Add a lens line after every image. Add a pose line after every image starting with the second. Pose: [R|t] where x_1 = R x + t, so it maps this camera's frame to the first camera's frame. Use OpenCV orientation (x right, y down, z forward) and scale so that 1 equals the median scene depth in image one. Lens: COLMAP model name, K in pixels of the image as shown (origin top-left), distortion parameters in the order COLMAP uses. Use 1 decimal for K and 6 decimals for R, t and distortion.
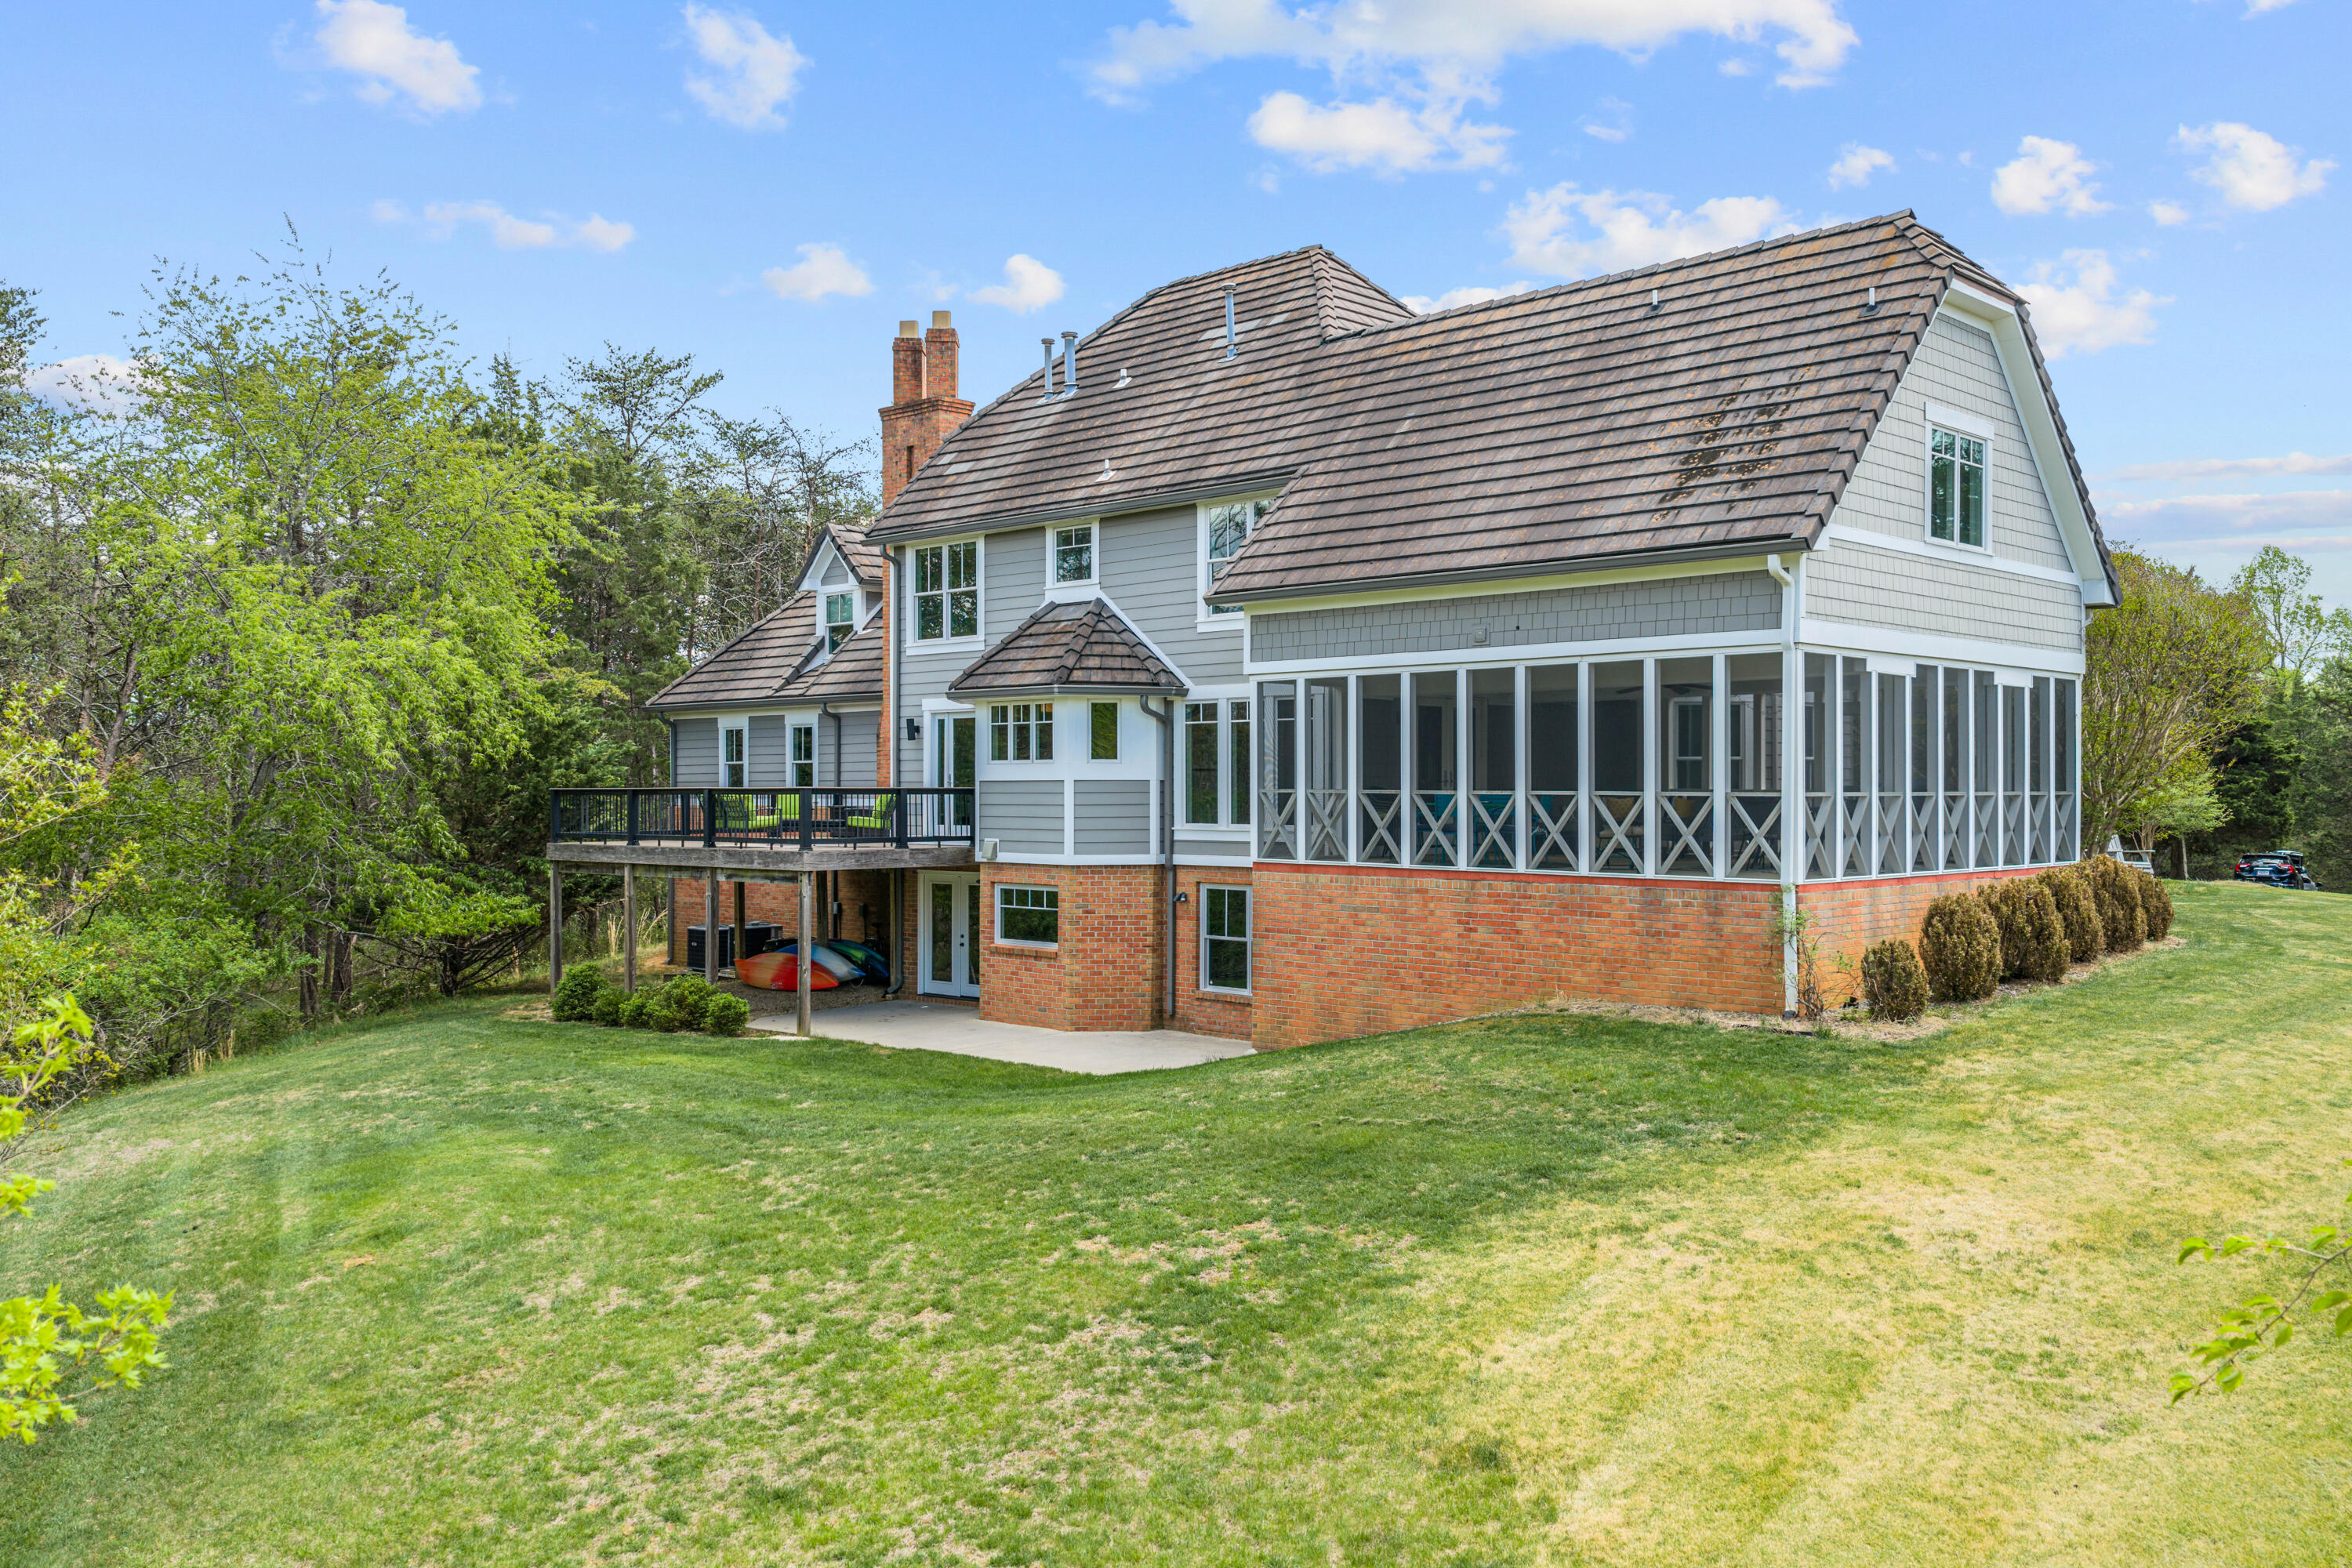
lens RADIAL K [[2003.8, 0, 1174.0], [0, 2003.8, 746.6], [0, 0, 1]] dist [0.027448, -0.059944]
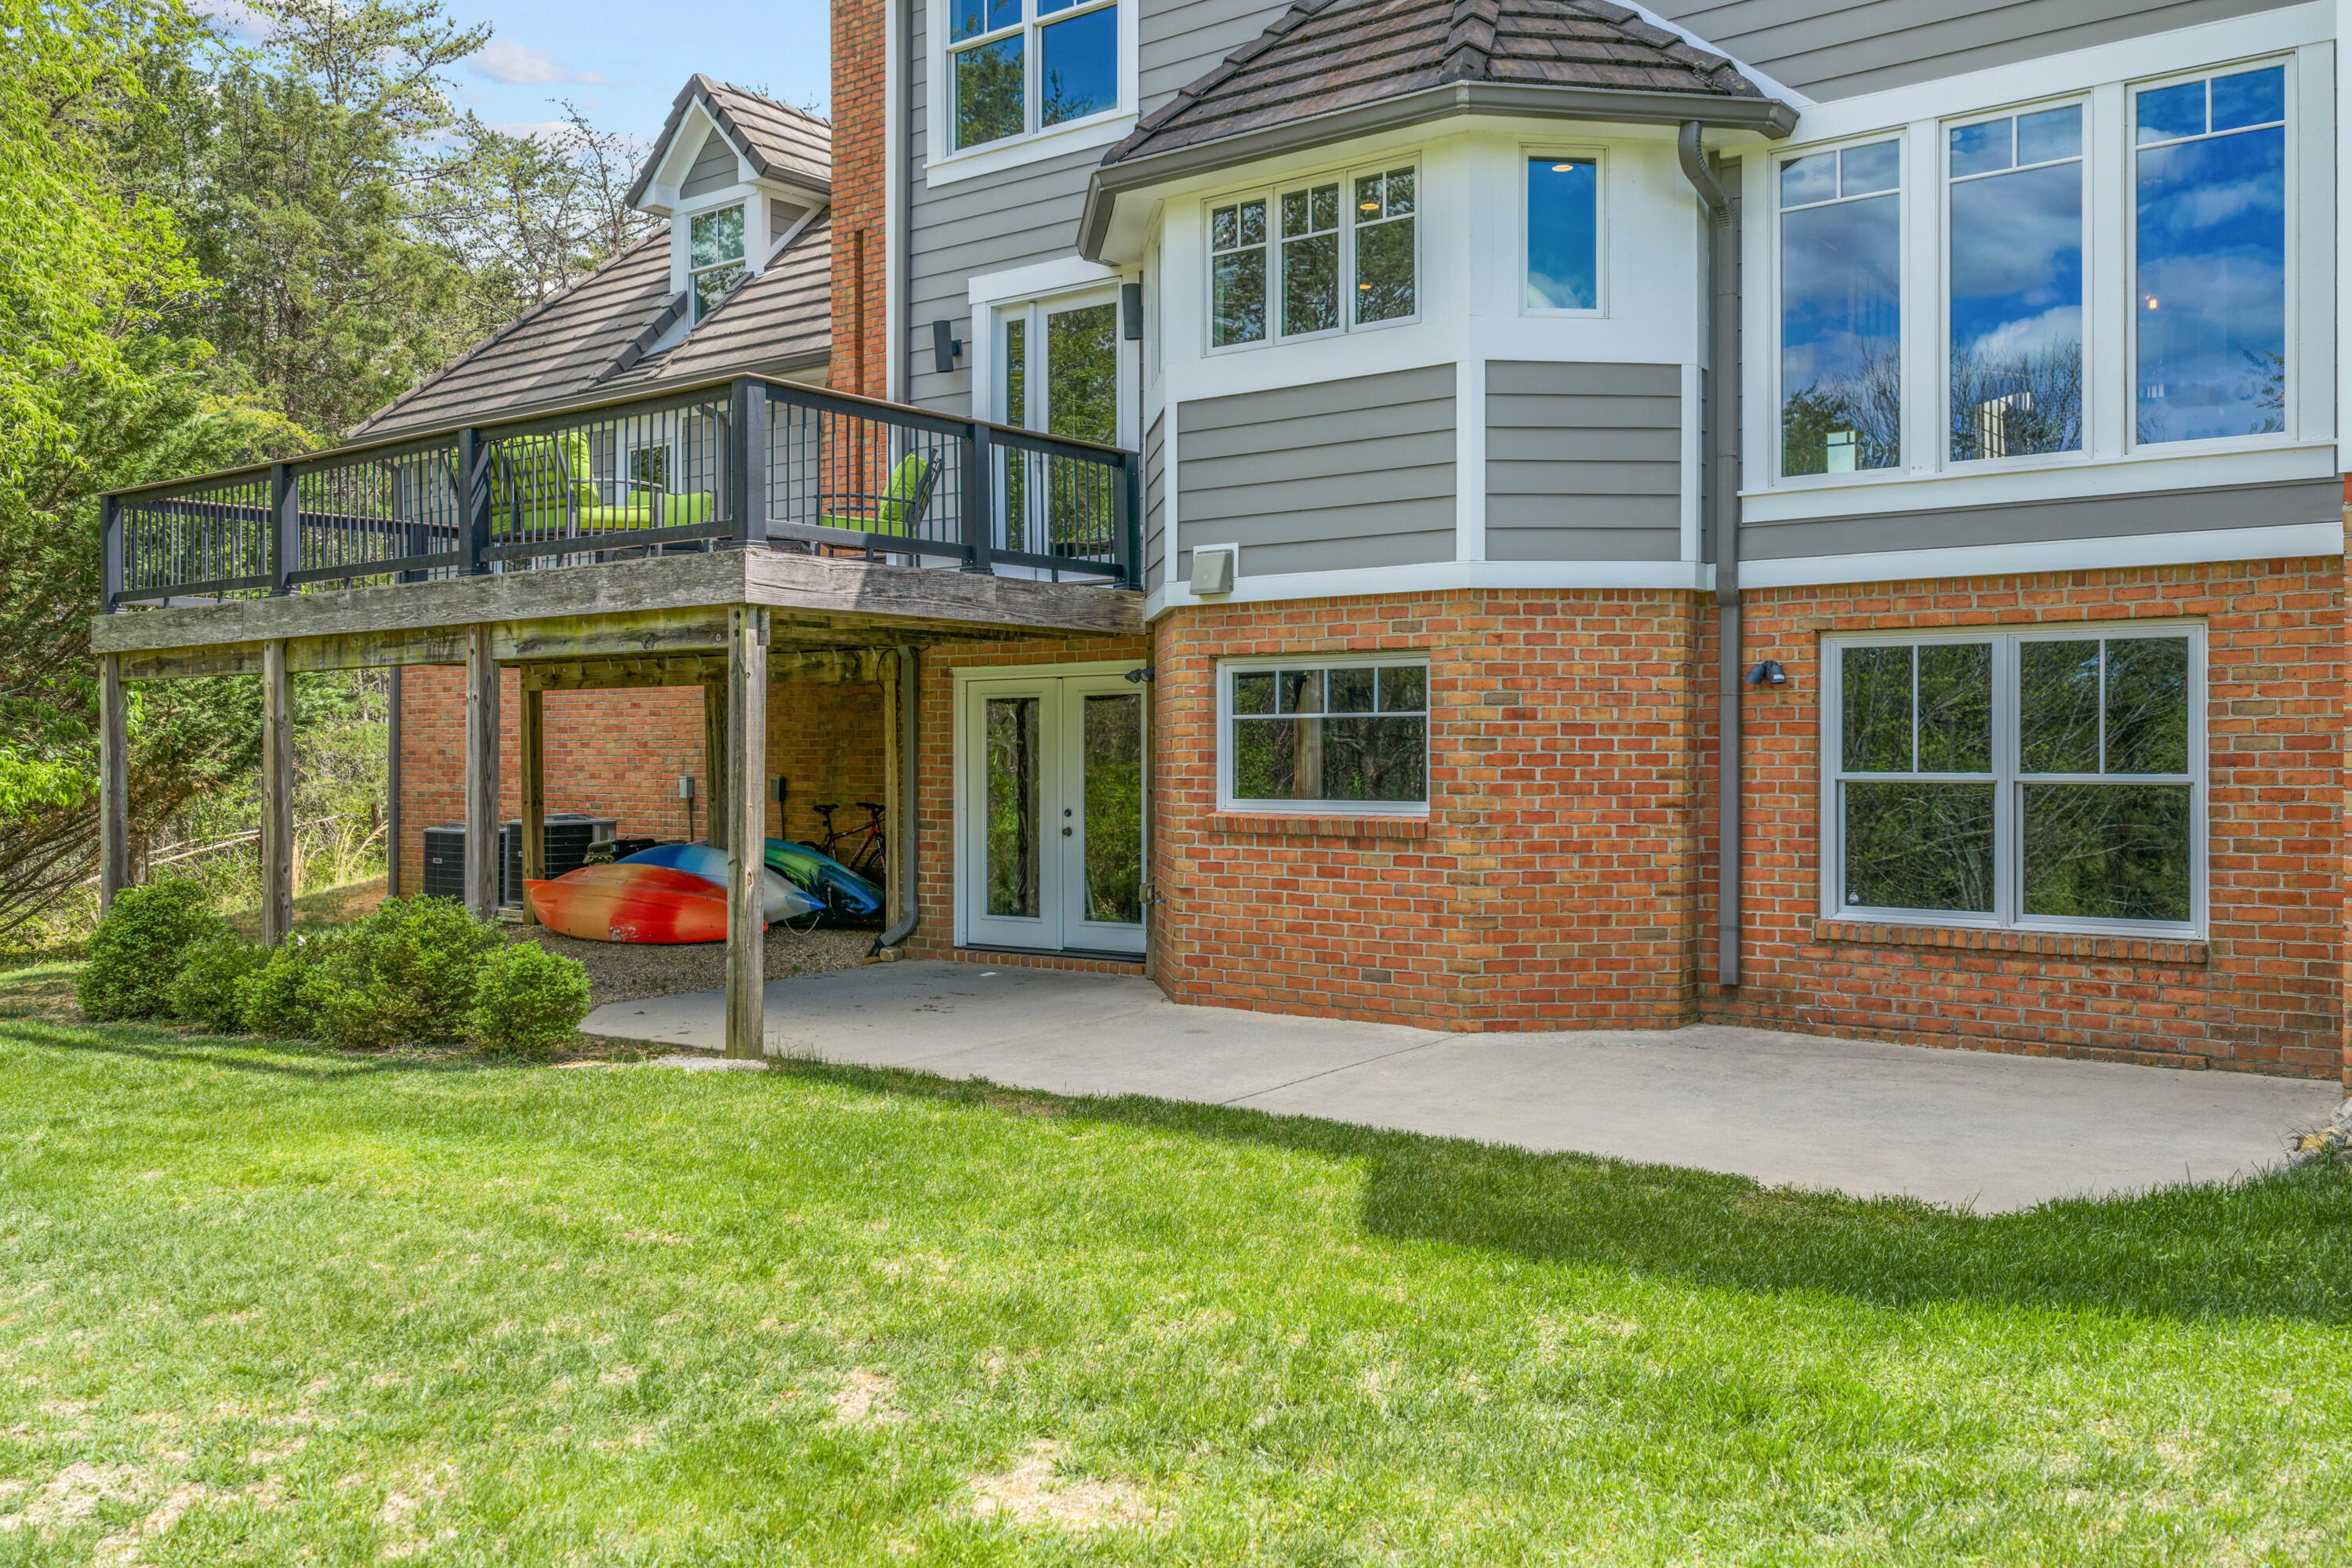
lens RADIAL K [[2003.8, 0, 1174.0], [0, 2003.8, 746.6], [0, 0, 1]] dist [0.027448, -0.059944]
pose [[0.993609, -0.001056, 0.112874, -0.144779], [-0.000730, 0.999875, 0.015780, 0.080078], [-0.112876, -0.015762, 0.993484, 0.614081]]
